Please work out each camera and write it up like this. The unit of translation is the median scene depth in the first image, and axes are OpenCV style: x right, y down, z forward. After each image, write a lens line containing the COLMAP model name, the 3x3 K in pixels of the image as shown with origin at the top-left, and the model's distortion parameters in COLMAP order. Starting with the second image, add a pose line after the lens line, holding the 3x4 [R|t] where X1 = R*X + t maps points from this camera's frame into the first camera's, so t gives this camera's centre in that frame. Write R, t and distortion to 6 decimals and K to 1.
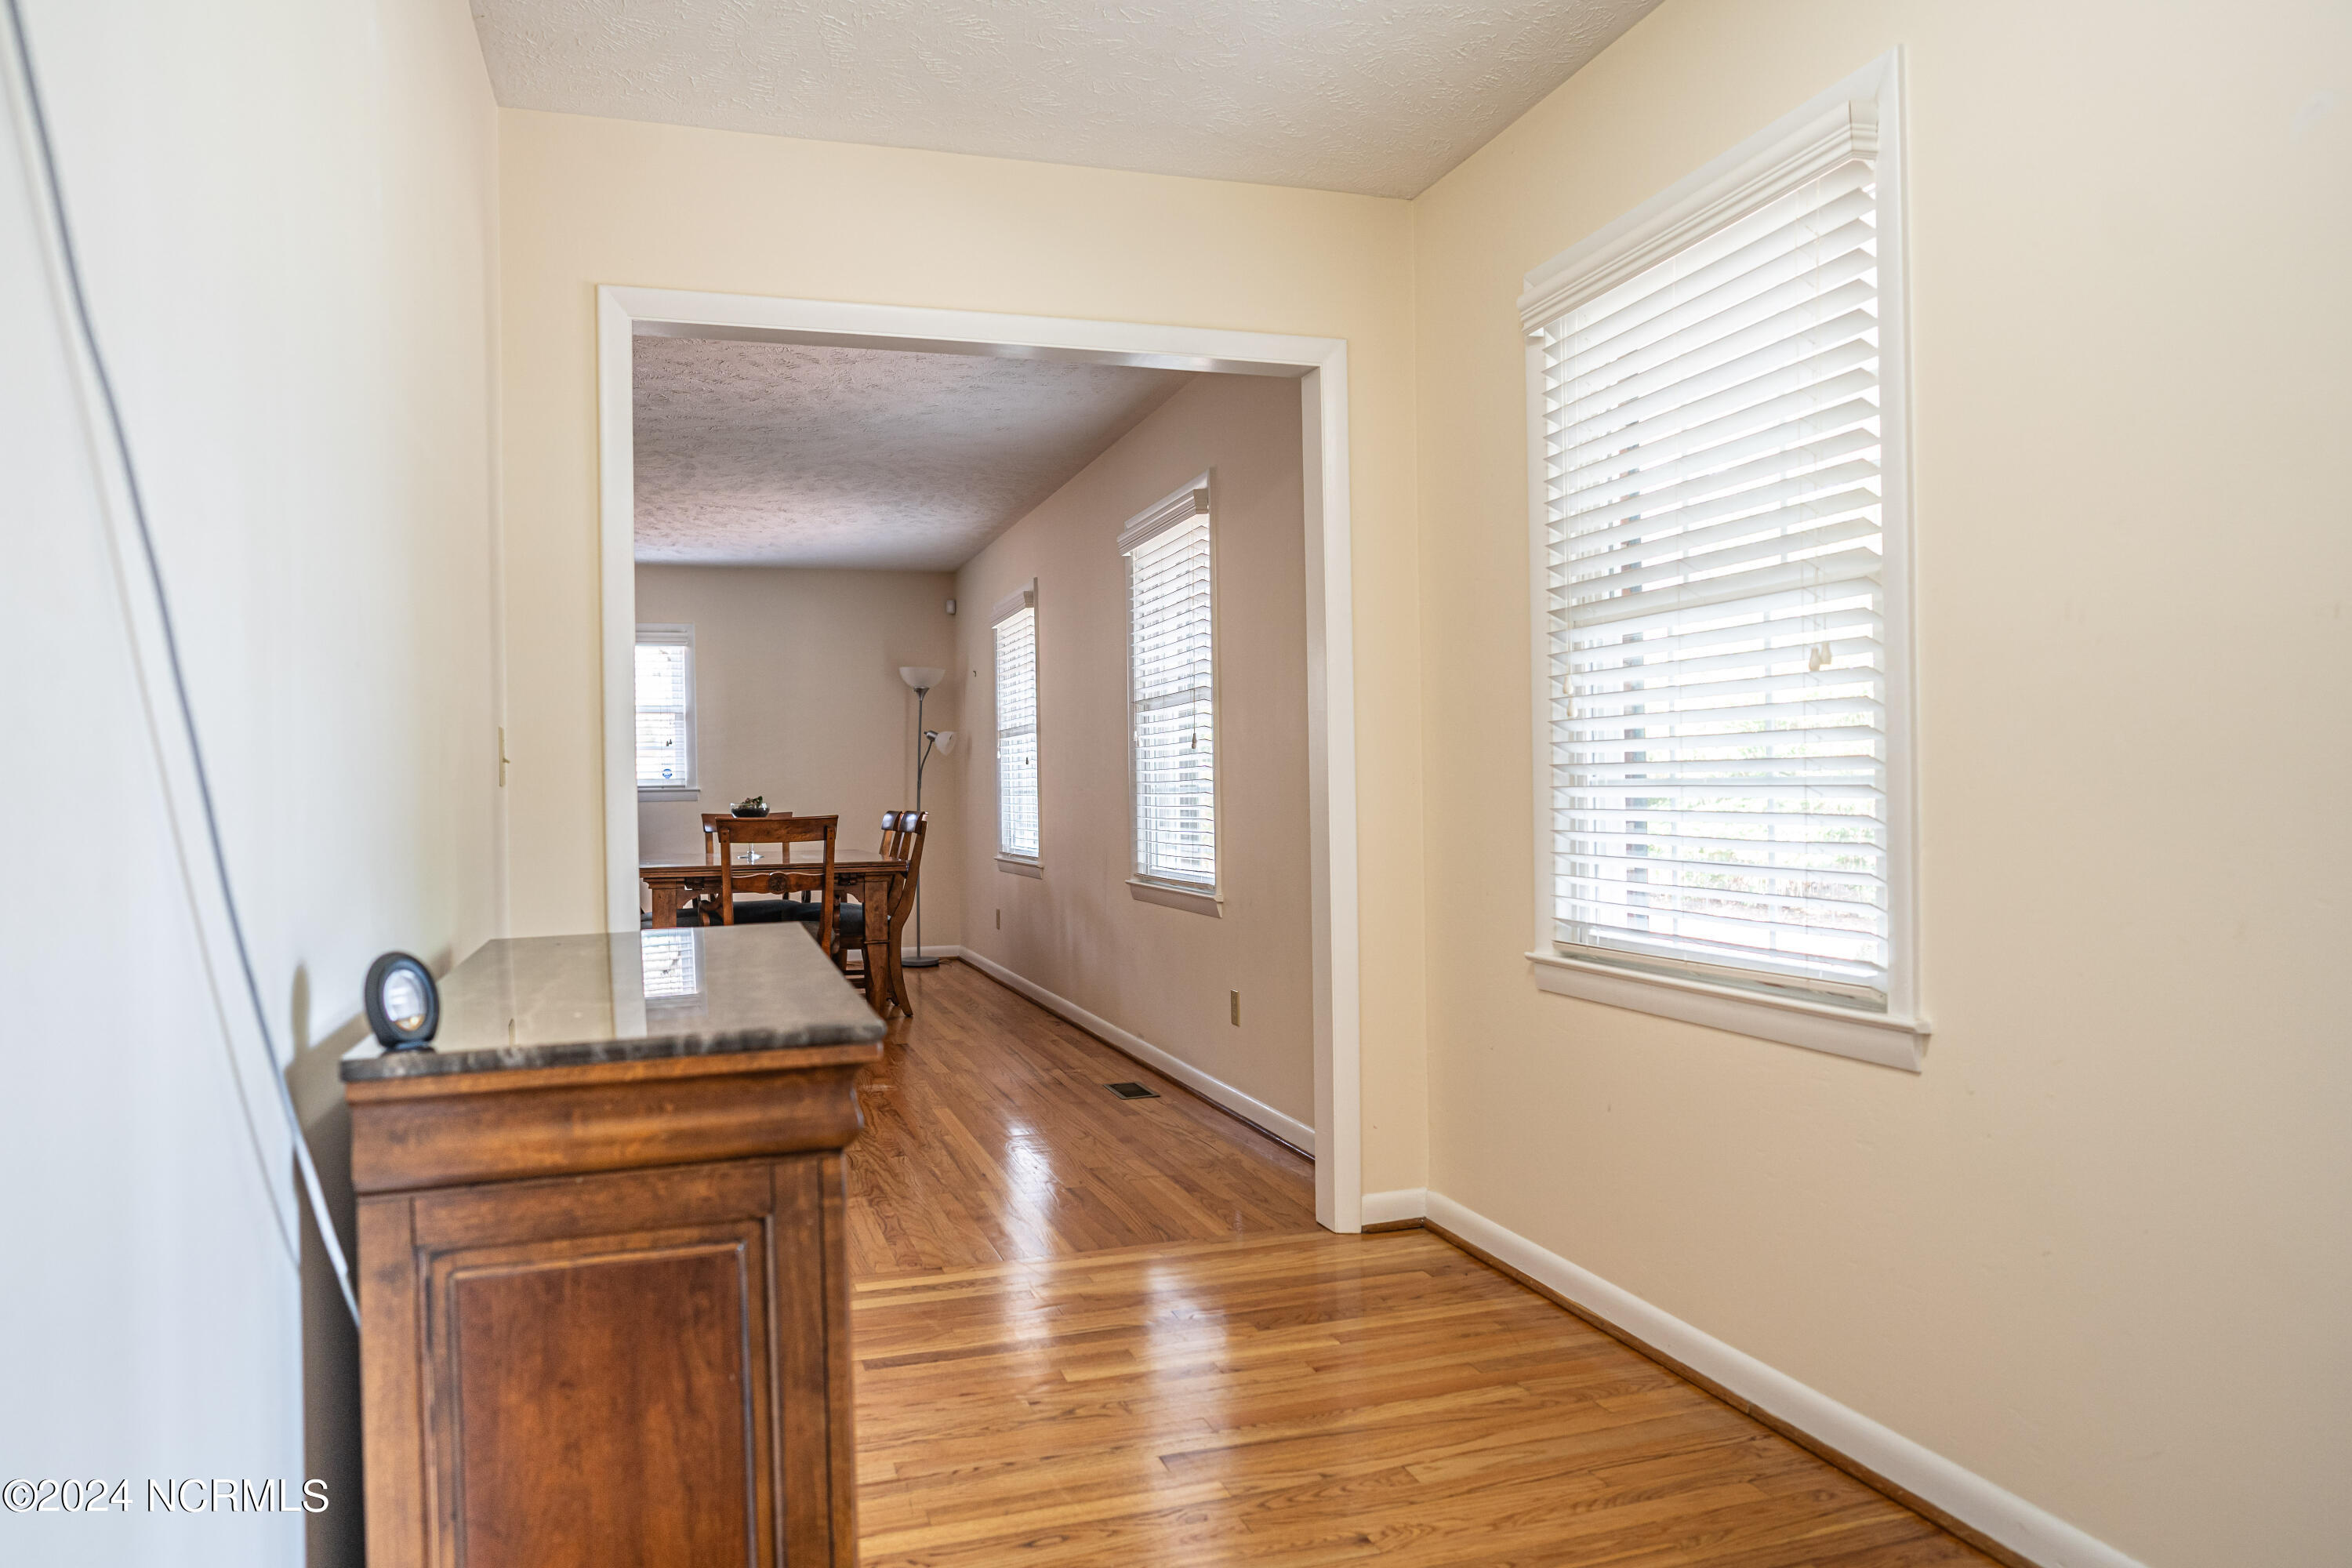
lens RADIAL K [[1569.6, 0, 1182.1], [0, 1569.6, 784.3], [0, 0, 1]] dist [-0.004987, 0.007020]
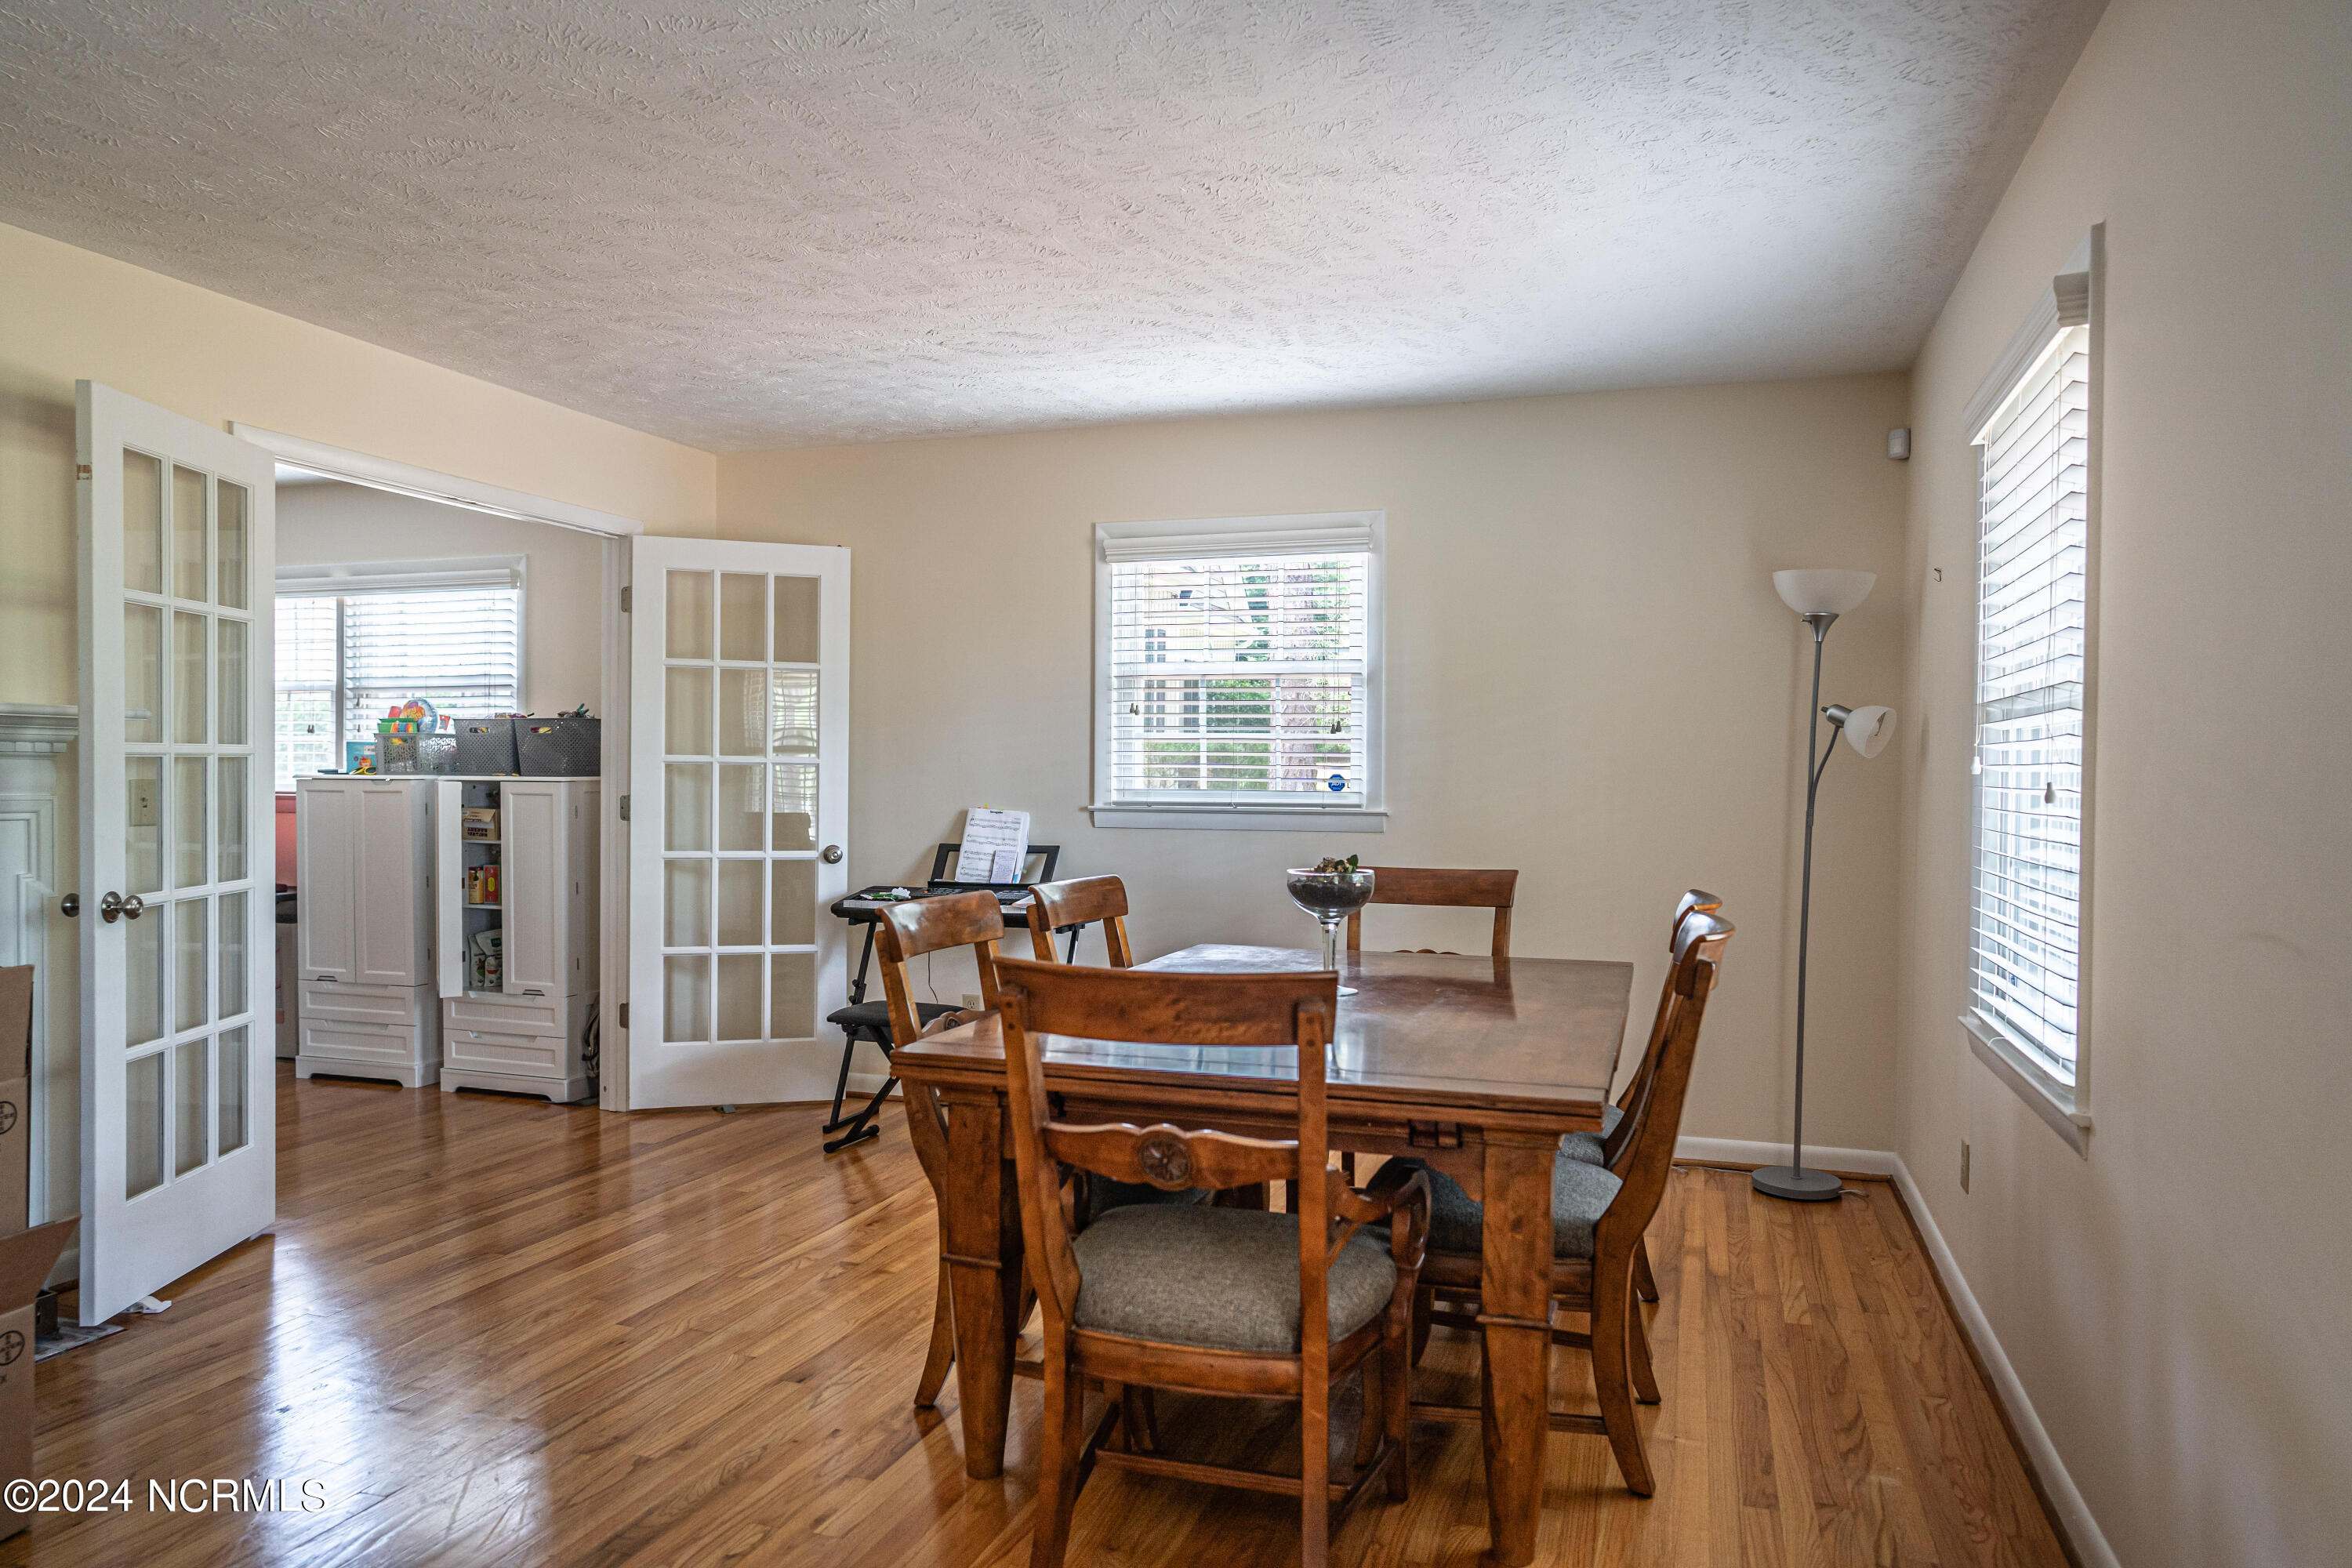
lens RADIAL K [[1569.6, 0, 1185.4], [0, 1569.6, 791.9], [0, 0, 1]] dist [-0.004987, 0.007020]
pose [[0.809285, 0.030940, -0.586601, -0.047271], [-0.019677, 0.999479, 0.025571, -0.018248], [0.587087, -0.009152, 0.809472, 0.564092]]
